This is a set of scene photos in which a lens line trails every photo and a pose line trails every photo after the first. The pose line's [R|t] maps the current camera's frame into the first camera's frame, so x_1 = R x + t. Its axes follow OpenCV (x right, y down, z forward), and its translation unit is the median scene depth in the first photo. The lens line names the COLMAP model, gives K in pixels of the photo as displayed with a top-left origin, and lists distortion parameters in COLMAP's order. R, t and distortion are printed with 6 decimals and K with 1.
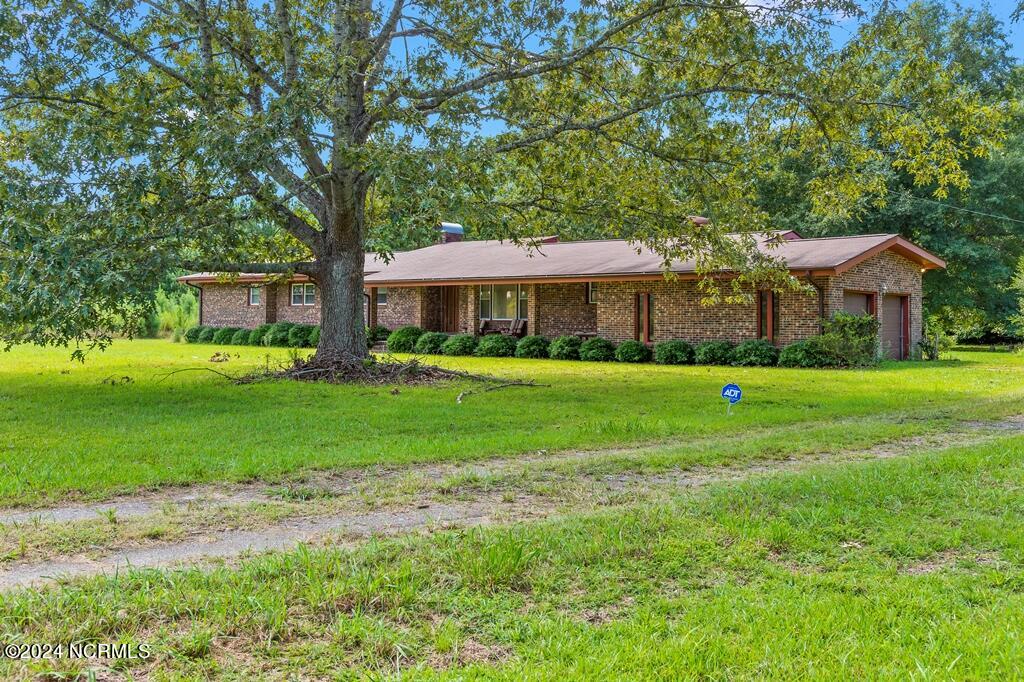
lens RADIAL K [[993.7, 0, 511.7], [0, 993.7, 340.0], [0, 0, 1]] dist [-0.011296, 0.000000]
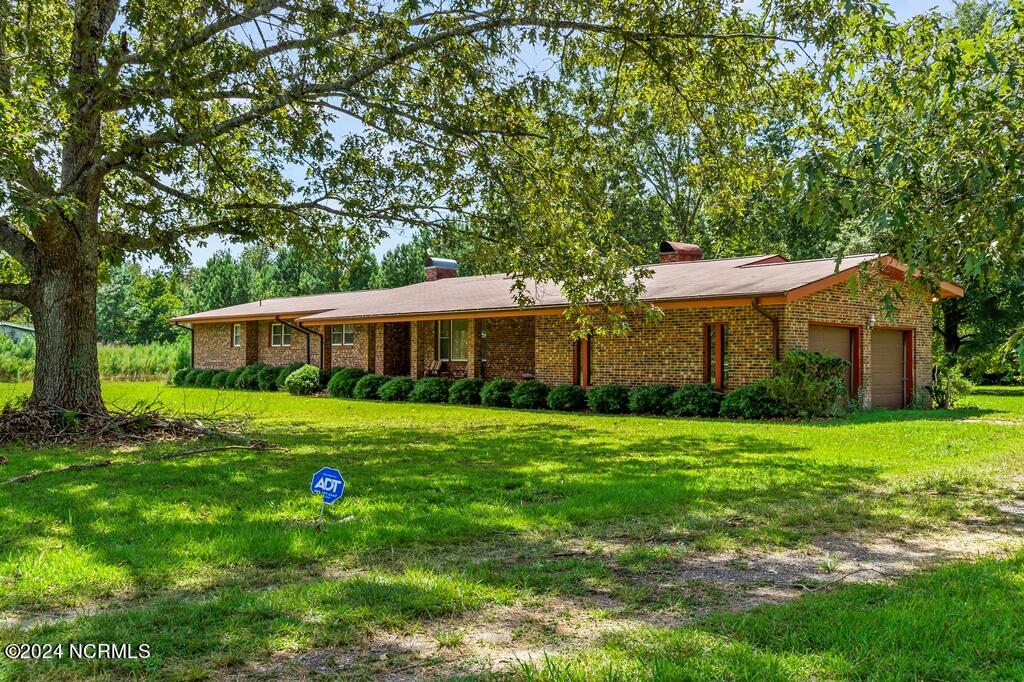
lens RADIAL K [[956.4, 0, 512.3], [0, 956.4, 342.4], [0, 0, 1]] dist [0.017778, 0.000000]
pose [[0.995966, -0.003964, -0.089642, 0.143955], [0.000289, 0.999160, -0.040973, -0.001837], [0.089729, 0.040782, 0.995131, 0.179196]]
